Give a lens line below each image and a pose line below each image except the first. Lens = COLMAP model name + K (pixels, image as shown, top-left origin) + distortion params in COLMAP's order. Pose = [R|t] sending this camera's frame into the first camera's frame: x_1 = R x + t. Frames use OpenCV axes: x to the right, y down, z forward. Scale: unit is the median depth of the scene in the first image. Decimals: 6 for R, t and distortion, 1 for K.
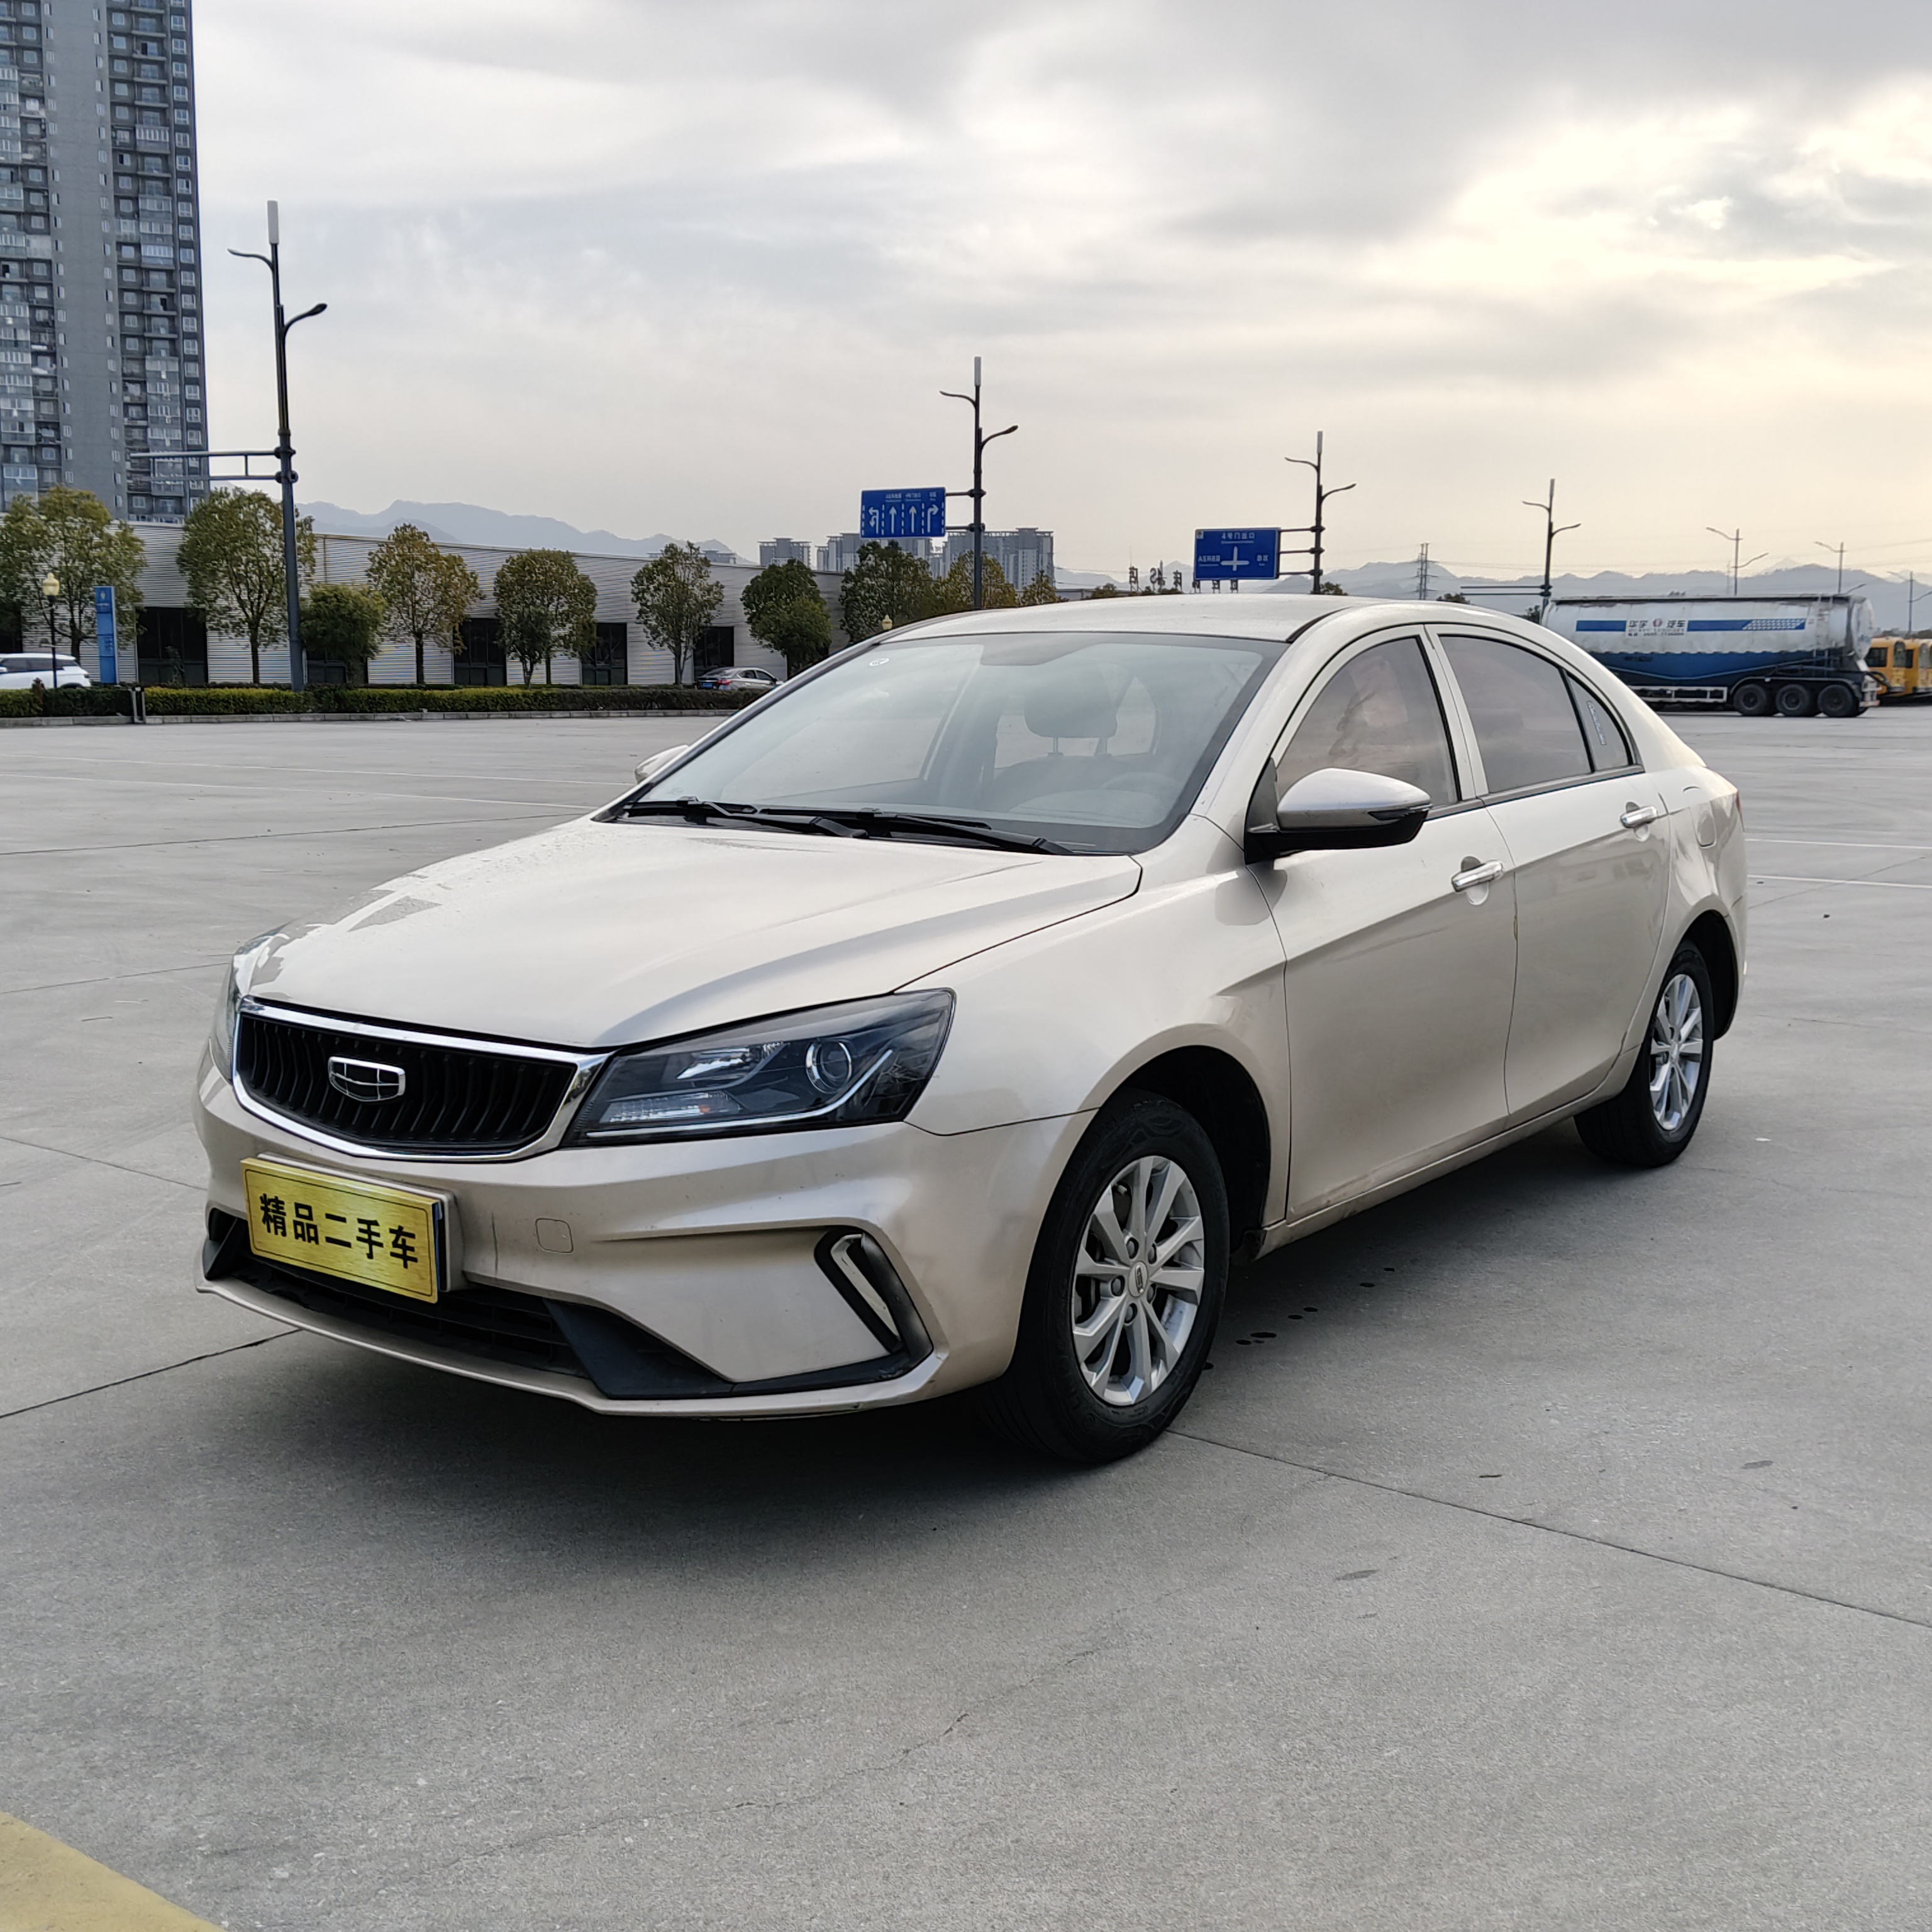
lens RADIAL K [[2073.4, 0, 948.5], [0, 2073.4, 964.5], [0, 0, 1]] dist [0.135804, -0.384819]
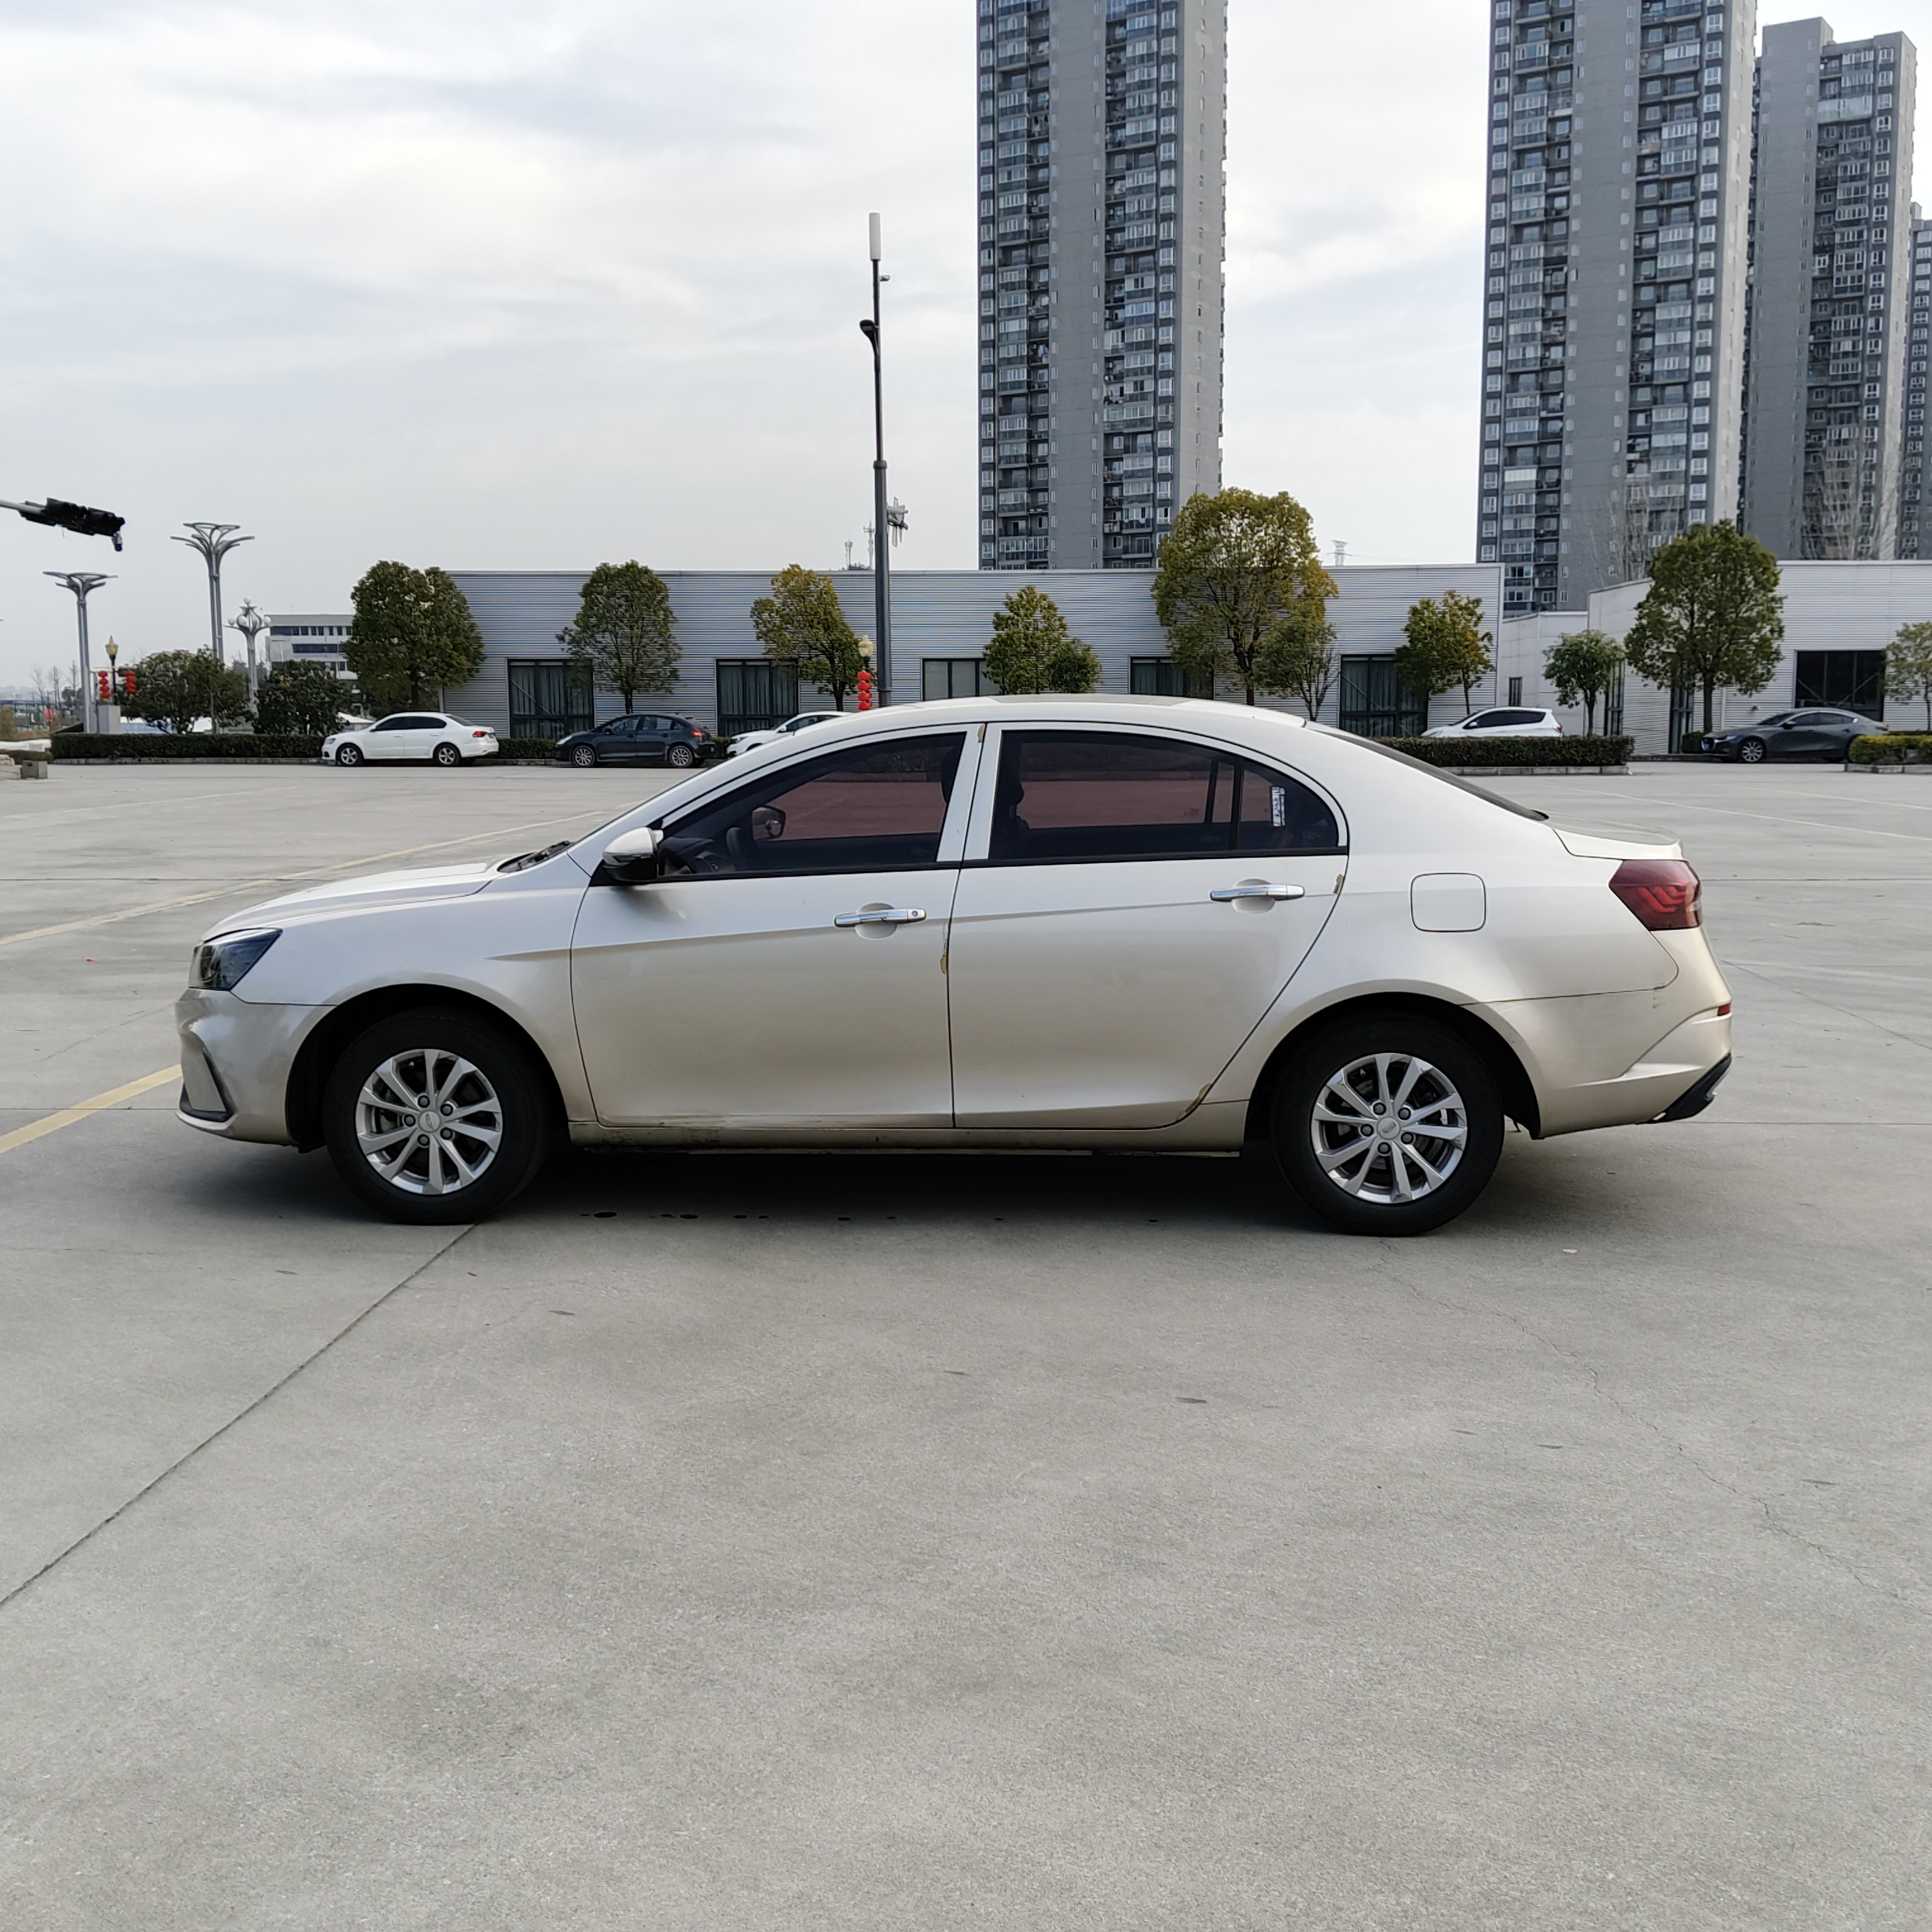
lens RADIAL K [[2073.4, 0, 948.5], [0, 2073.4, 964.5], [0, 0, 1]] dist [0.135804, -0.384819]
pose [[0.538725, 0.091373, -0.837512, 1.836070], [-0.106882, 0.993481, 0.039638, -0.092394], [0.835674, 0.068161, 0.544979, 0.451137]]
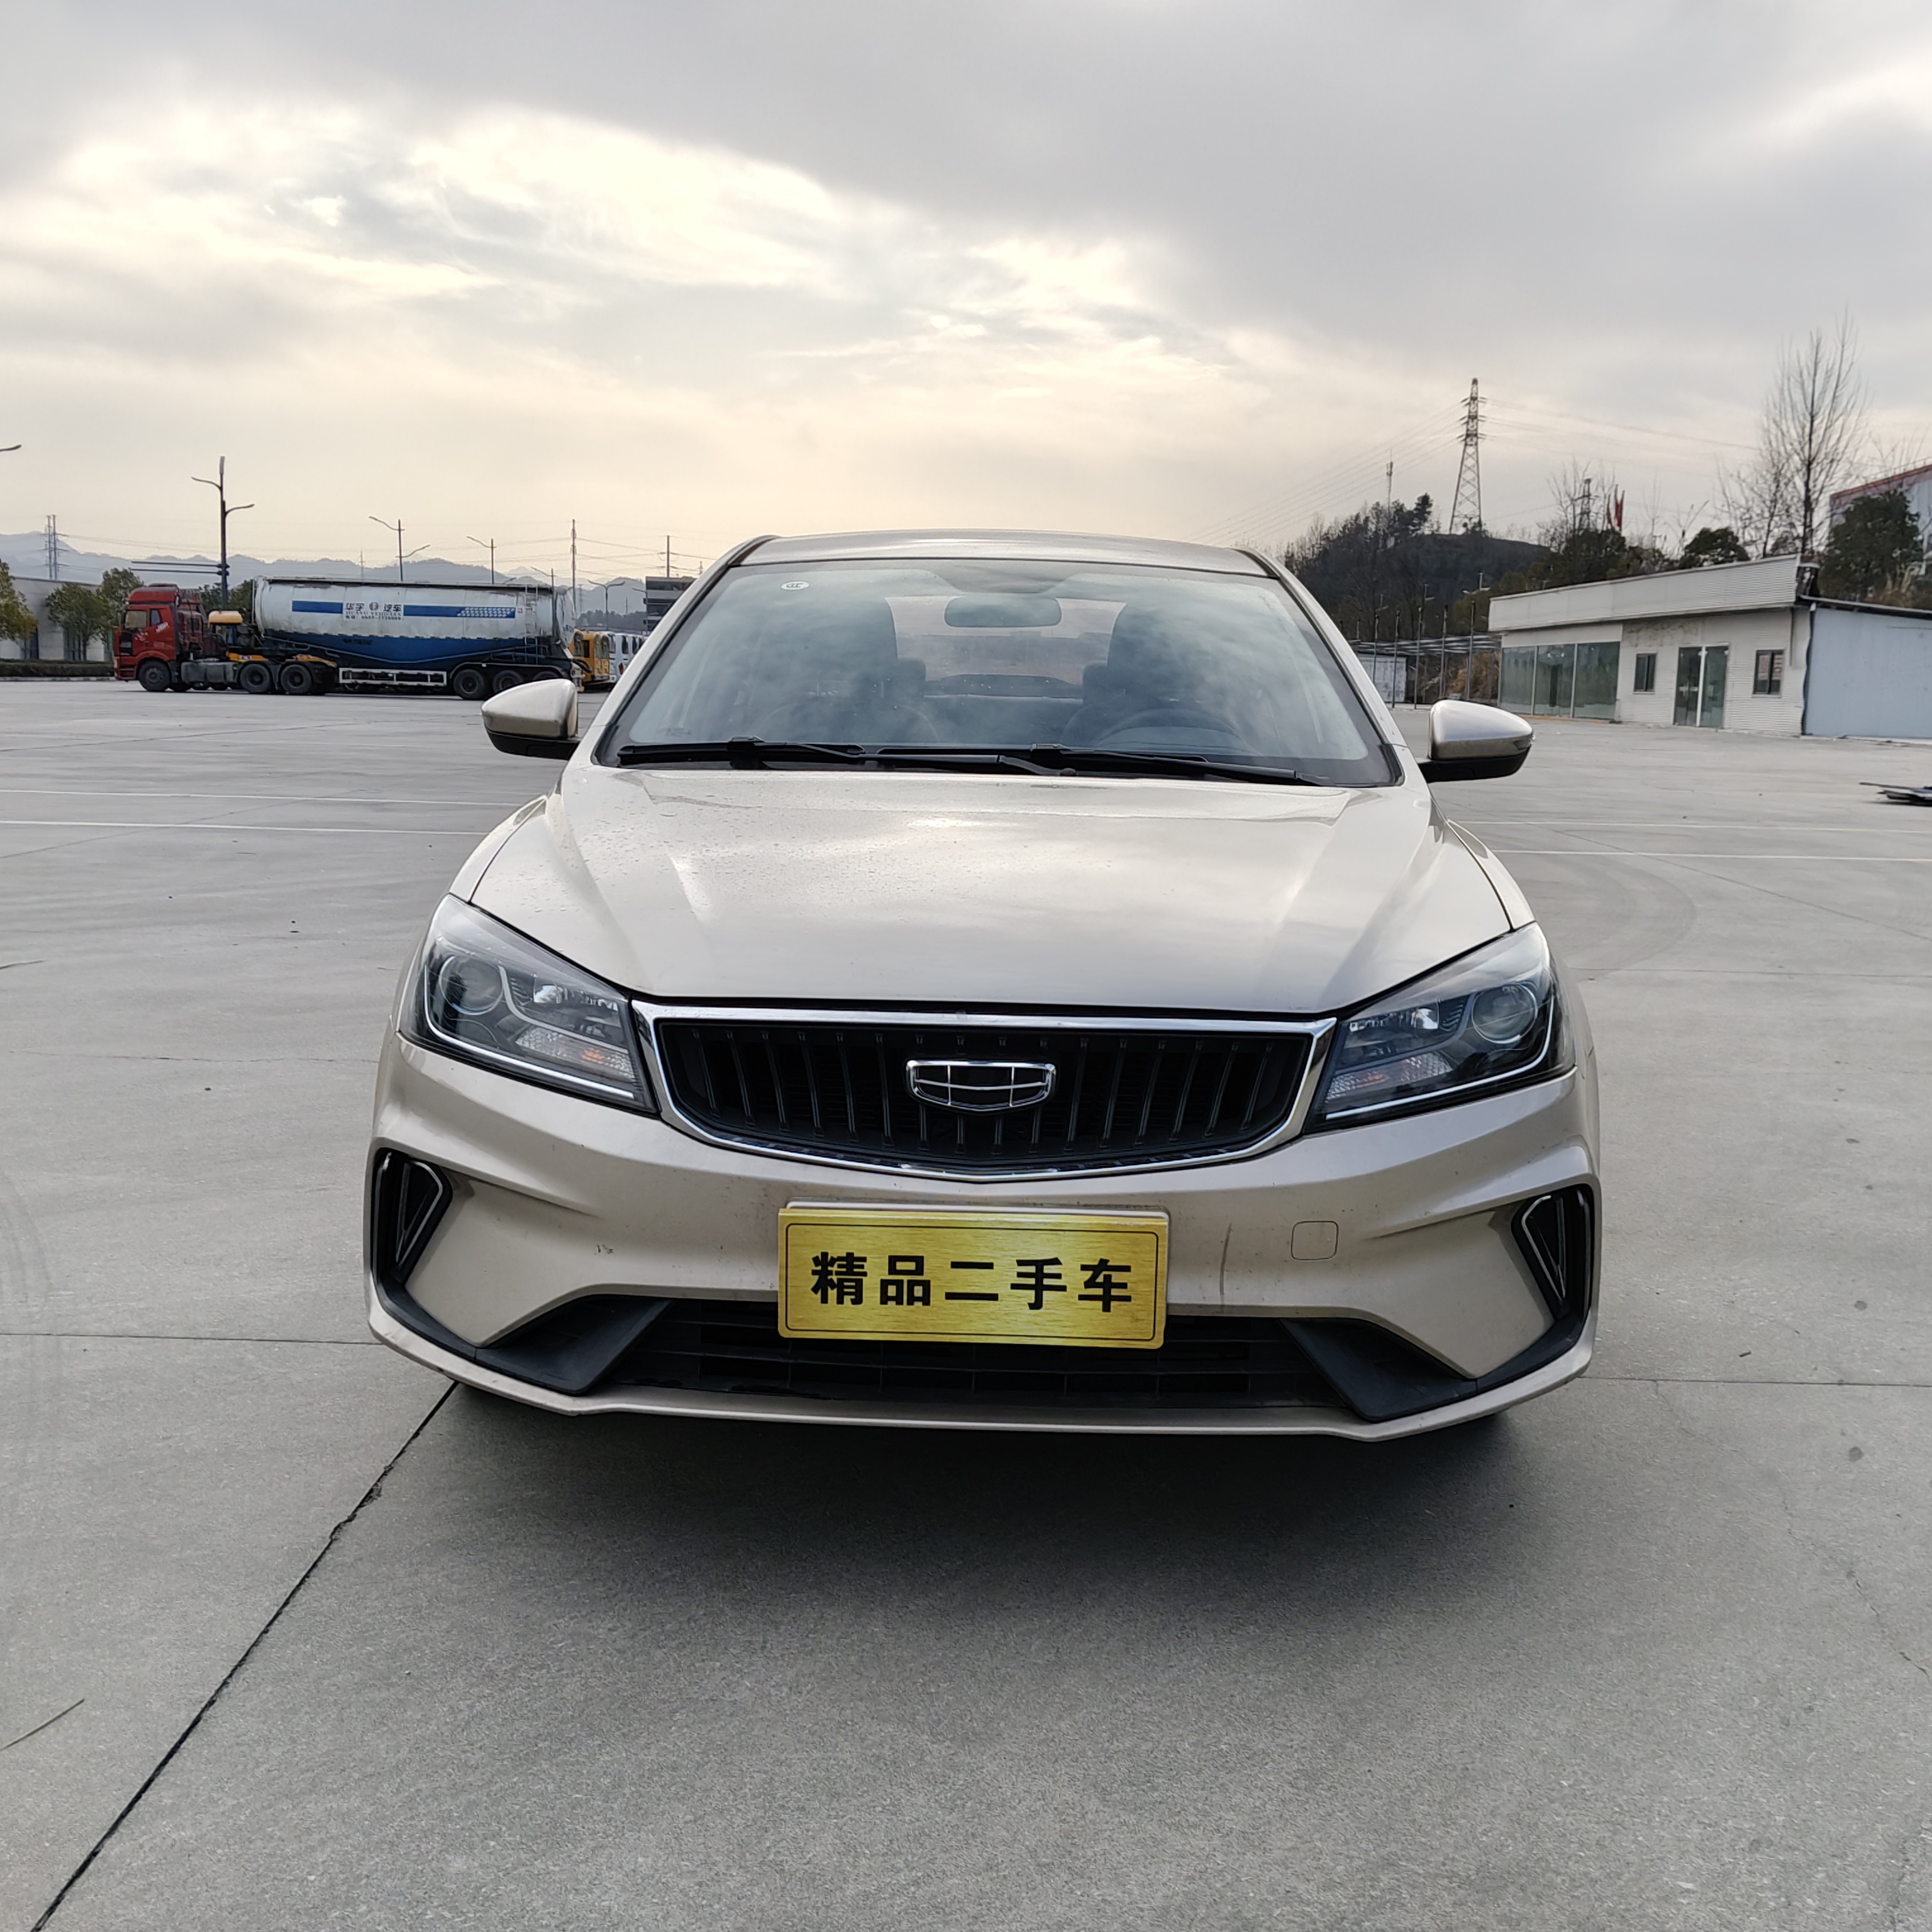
lens RADIAL K [[2073.4, 0, 948.5], [0, 2073.4, 964.5], [0, 0, 1]] dist [0.135804, -0.384819]
pose [[0.815742, -0.065832, 0.574658, -0.716609], [0.061544, 0.997741, 0.026936, -0.010154], [-0.575133, 0.013394, 0.817950, 0.370782]]
